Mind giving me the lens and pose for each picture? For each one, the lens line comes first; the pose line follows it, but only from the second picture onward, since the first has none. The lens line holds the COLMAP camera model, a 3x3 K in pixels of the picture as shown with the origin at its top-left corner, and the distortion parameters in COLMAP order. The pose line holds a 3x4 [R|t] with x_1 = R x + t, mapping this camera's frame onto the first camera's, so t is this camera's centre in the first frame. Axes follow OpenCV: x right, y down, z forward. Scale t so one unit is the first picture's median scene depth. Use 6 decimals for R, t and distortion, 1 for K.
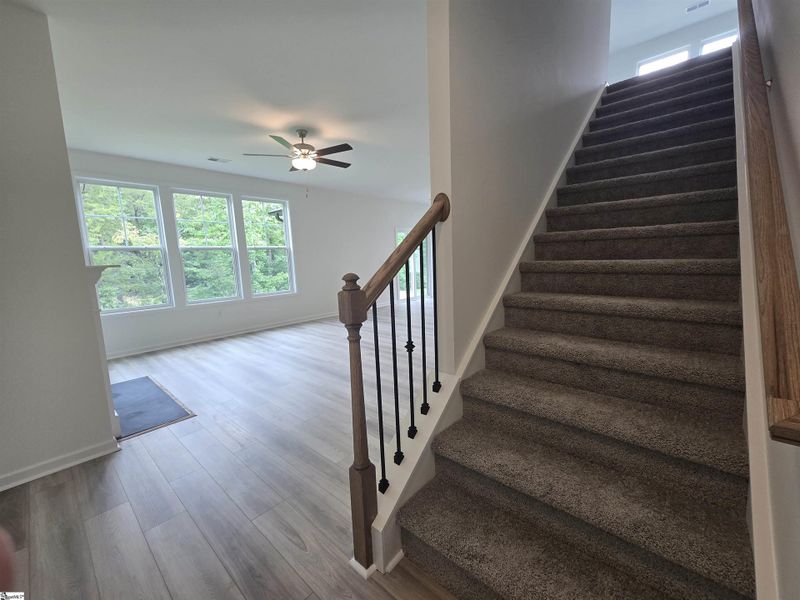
lens RADIAL K [[329.3, 0, 408.2], [0, 329.3, 299.4], [0, 0, 1]] dist [0.000550, -0.000183]
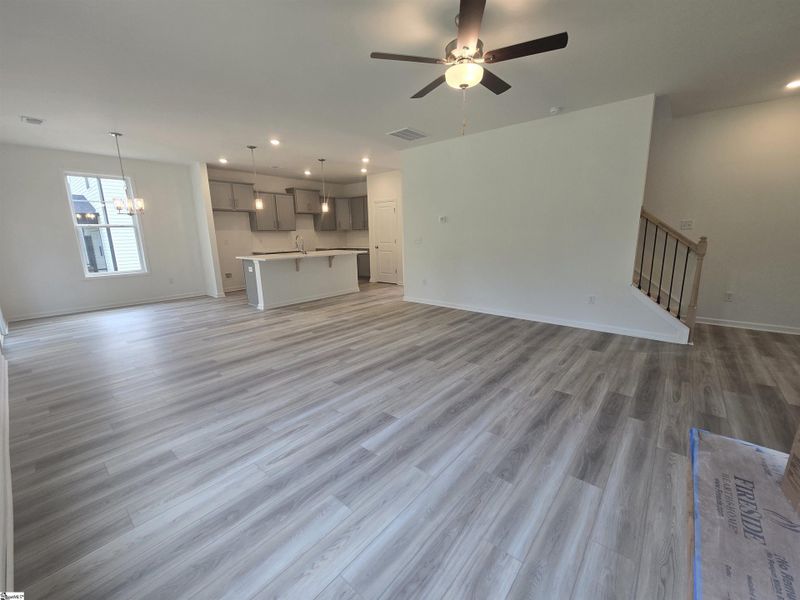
lens RADIAL K [[329.3, 0, 408.2], [0, 329.3, 299.4], [0, 0, 1]] dist [0.000550, -0.000183]
pose [[-0.012909, -0.159536, 0.987108, -0.913705], [0.148212, 0.975980, 0.159676, -0.115644], [-0.988871, 0.148362, 0.011046, 1.081470]]
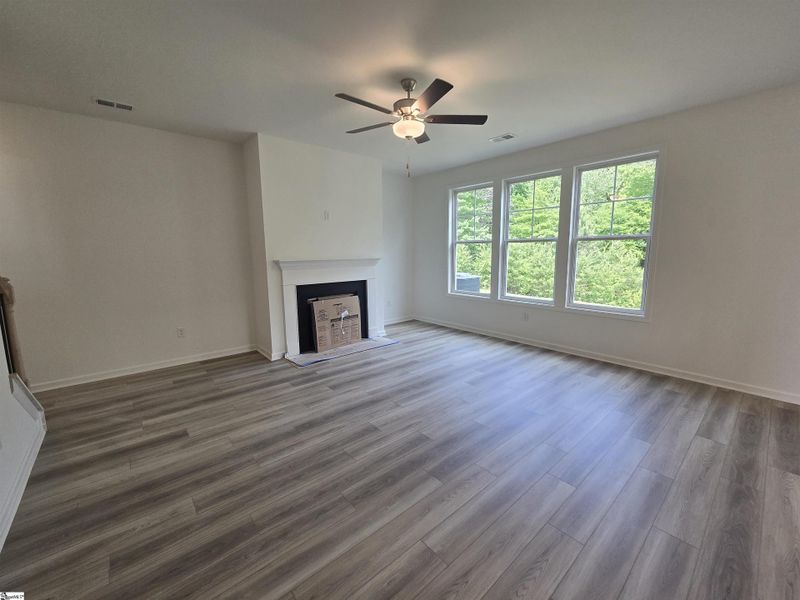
lens RADIAL K [[329.3, 0, 408.2], [0, 329.3, 299.4], [0, 0, 1]] dist [0.000550, -0.000183]
pose [[-0.136613, 0.186370, -0.972935, 0.406040], [-0.117358, 0.972182, 0.202705, -0.182877], [0.983648, 0.141873, -0.110941, 1.057749]]
